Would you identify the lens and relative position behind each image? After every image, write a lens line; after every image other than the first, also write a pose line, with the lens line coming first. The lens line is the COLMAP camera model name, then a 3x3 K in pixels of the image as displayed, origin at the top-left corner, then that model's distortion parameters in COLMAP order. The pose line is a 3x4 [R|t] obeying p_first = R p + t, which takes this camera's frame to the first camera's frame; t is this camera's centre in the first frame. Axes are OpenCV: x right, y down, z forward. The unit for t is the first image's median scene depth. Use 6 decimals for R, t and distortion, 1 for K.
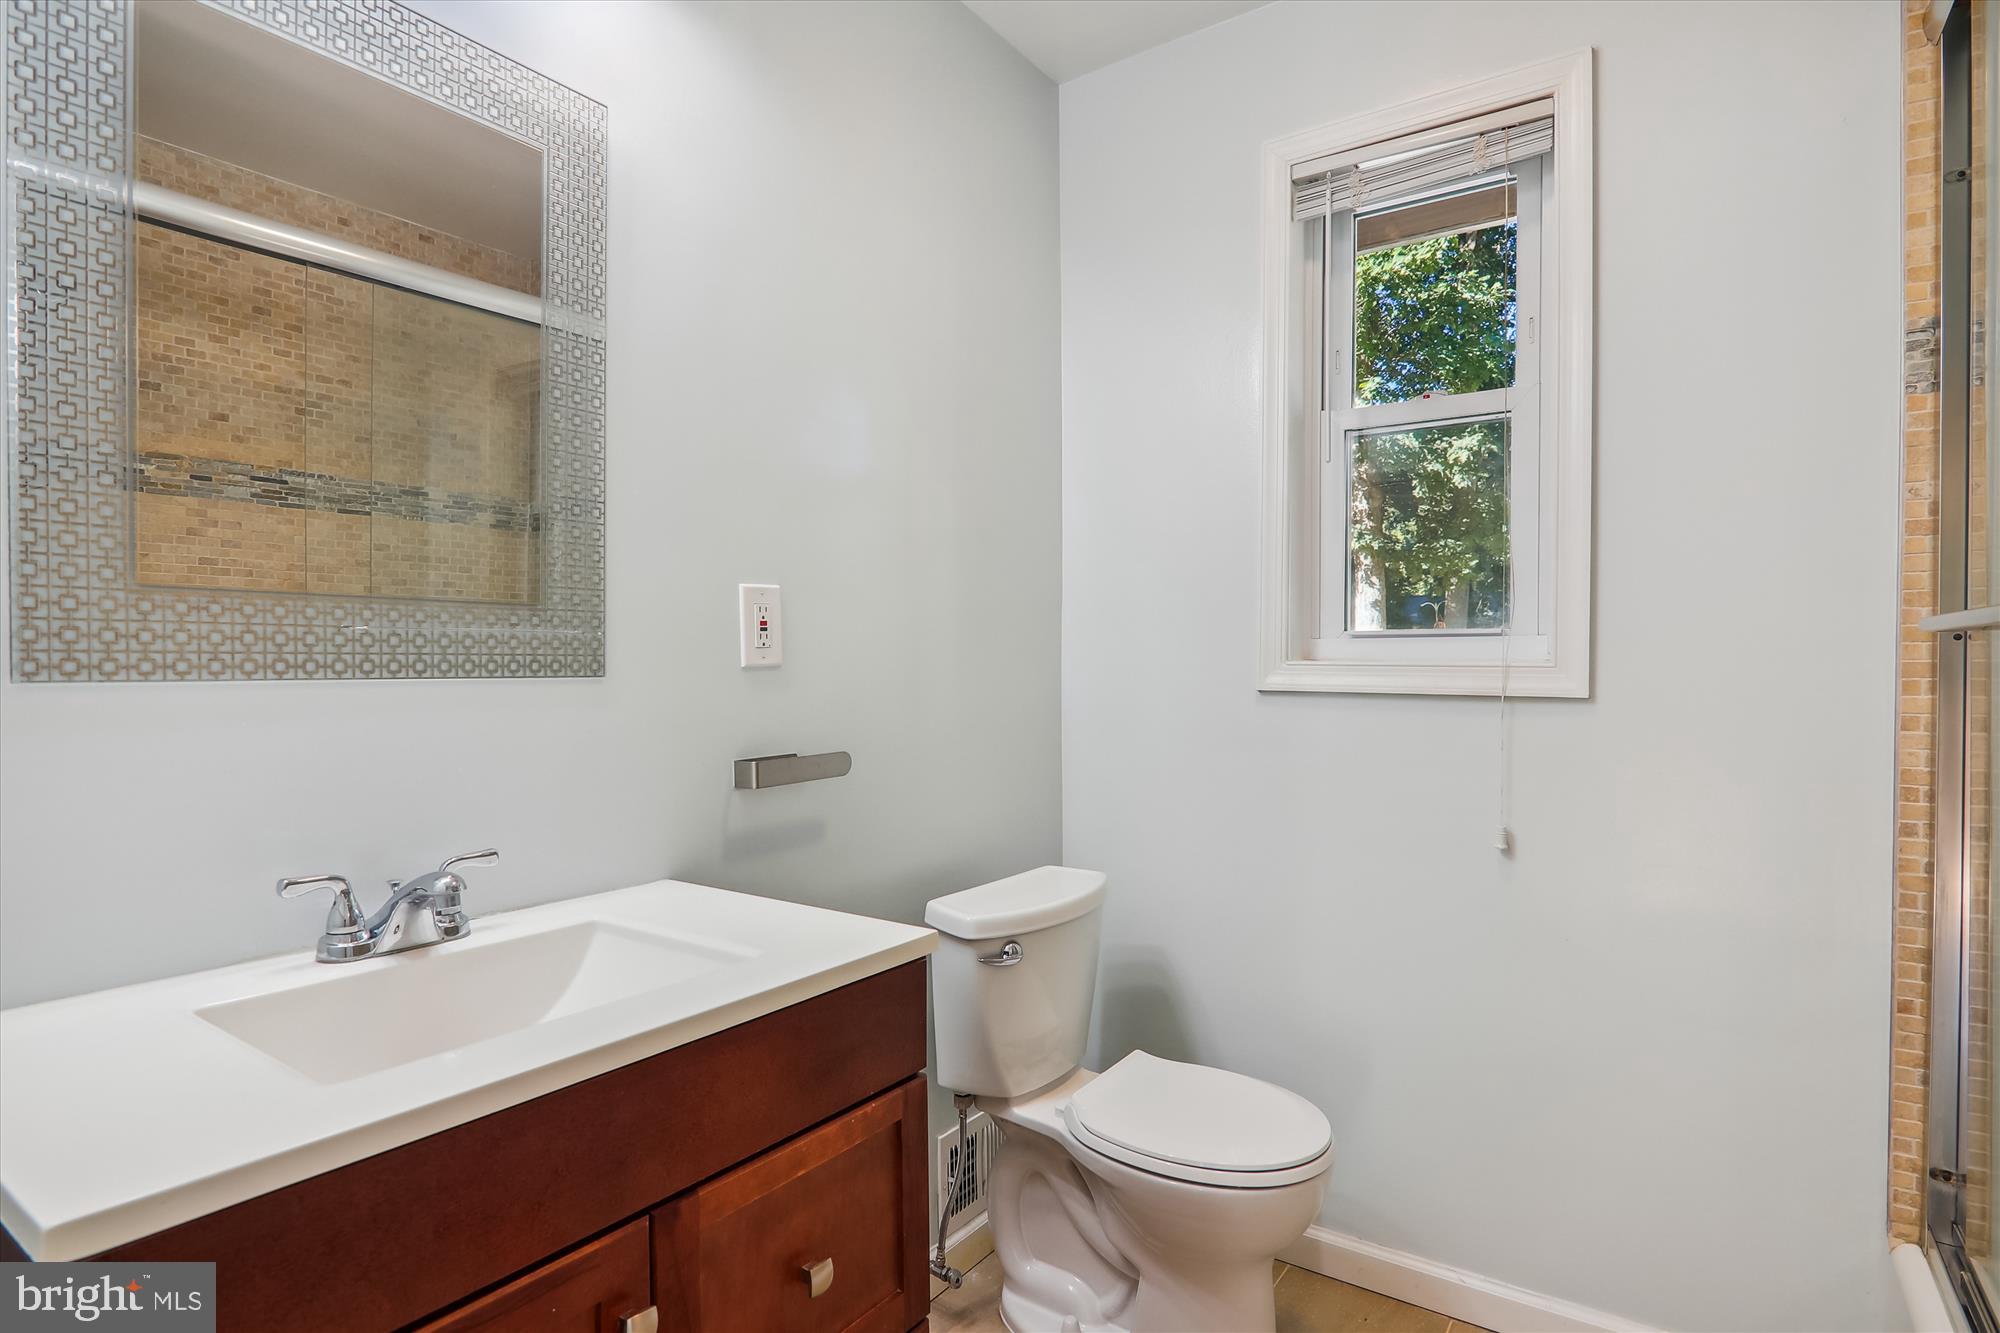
lens RADIAL K [[1003.3, 0, 1013.4], [0, 1003.3, 661.7], [0, 0, 1]] dist [-0.014421, 0.000545]
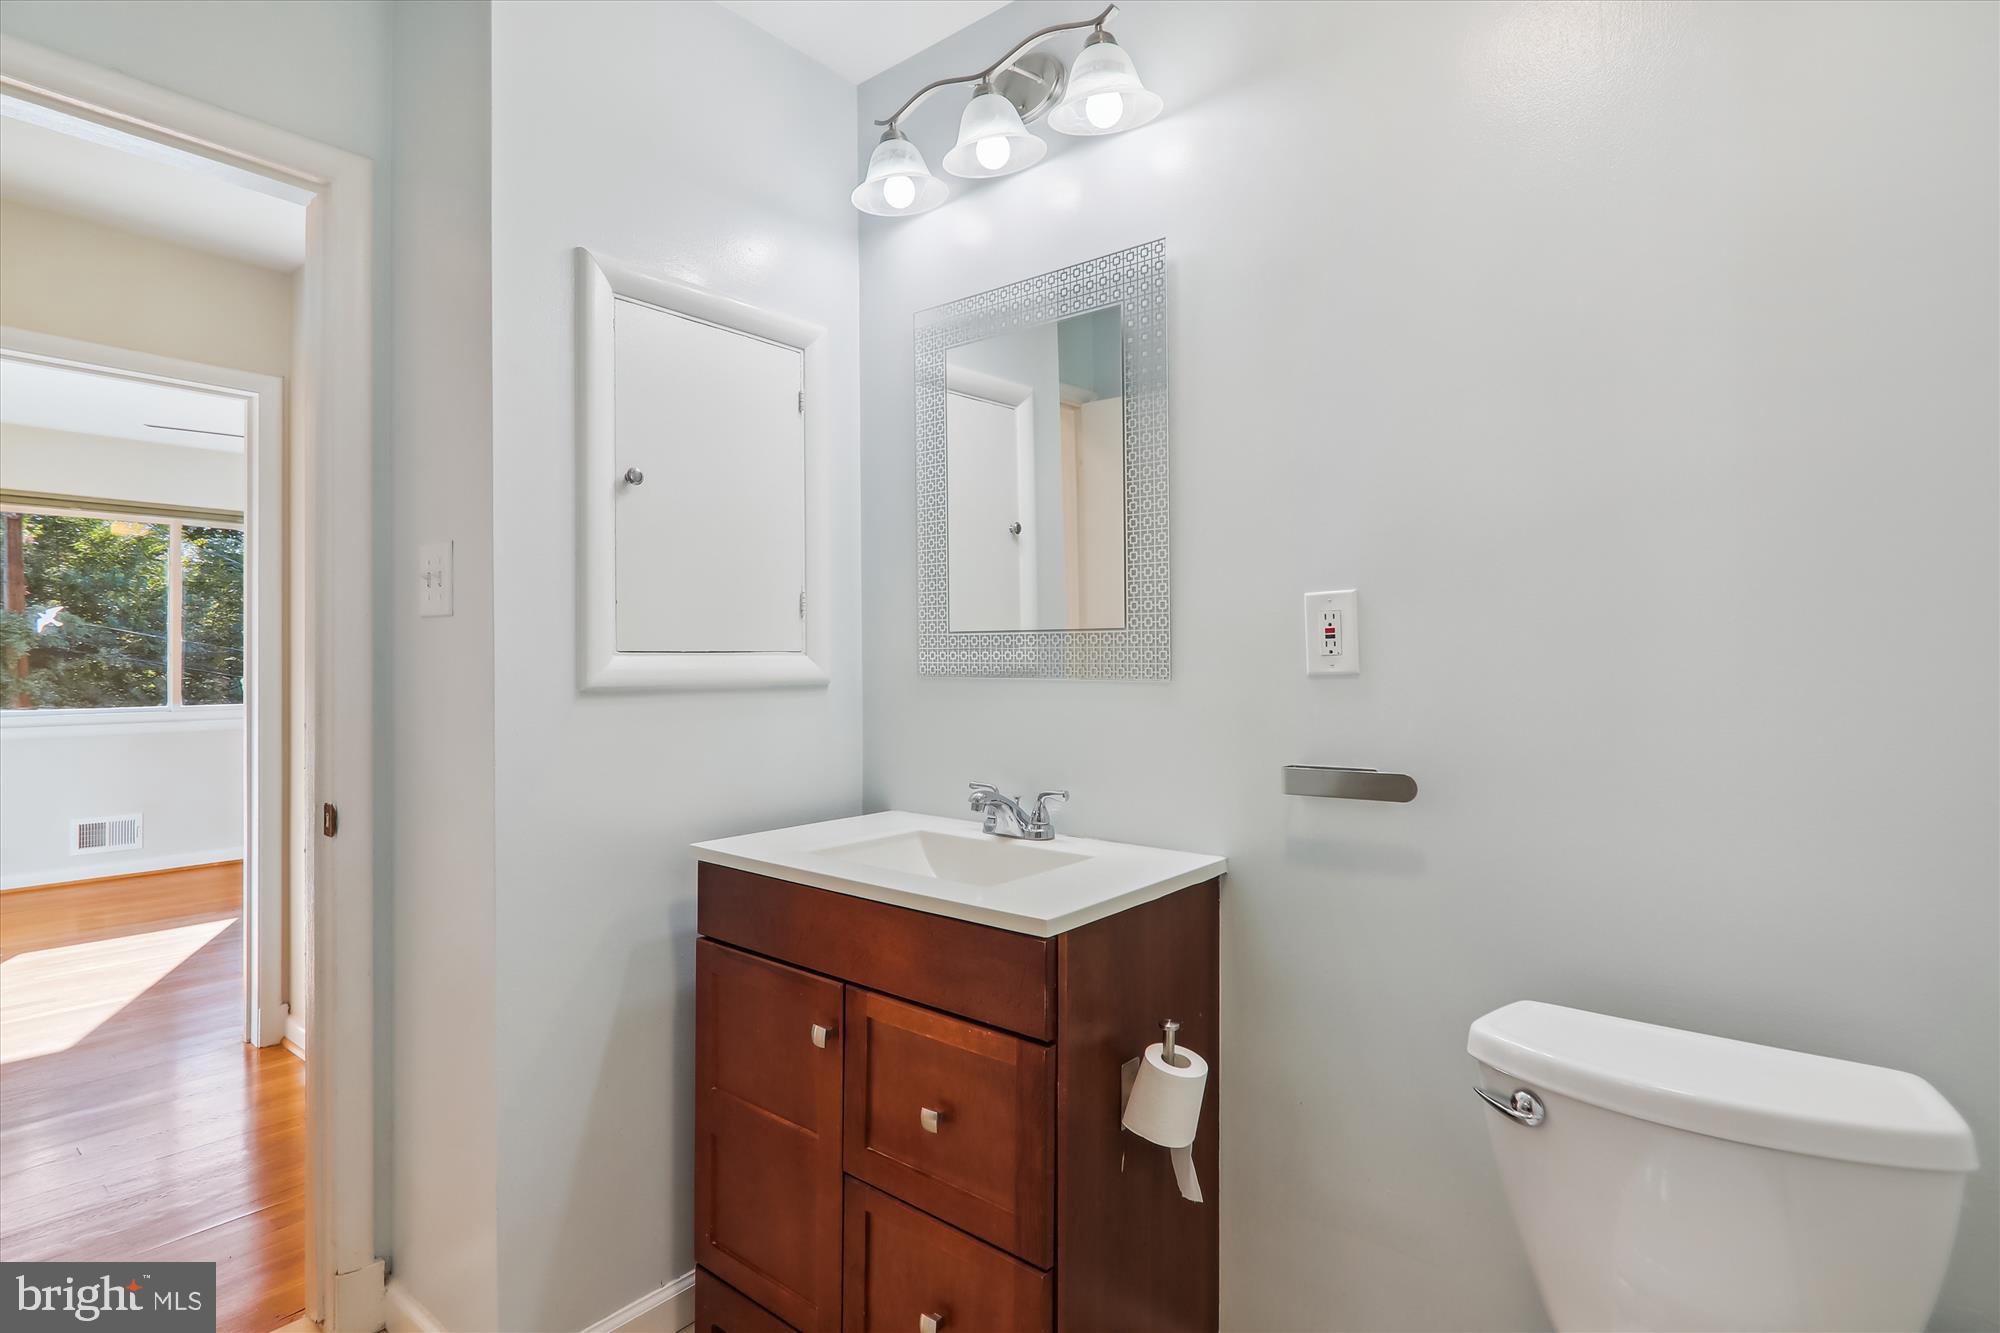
lens RADIAL K [[1003.3, 0, 1013.4], [0, 1003.3, 661.7], [0, 0, 1]] dist [-0.014421, 0.000545]
pose [[-0.073722, 0.010910, -0.997219, 0.769396], [0.001493, 0.999940, 0.010829, -0.019747], [0.997278, -0.000690, -0.073734, 0.797565]]
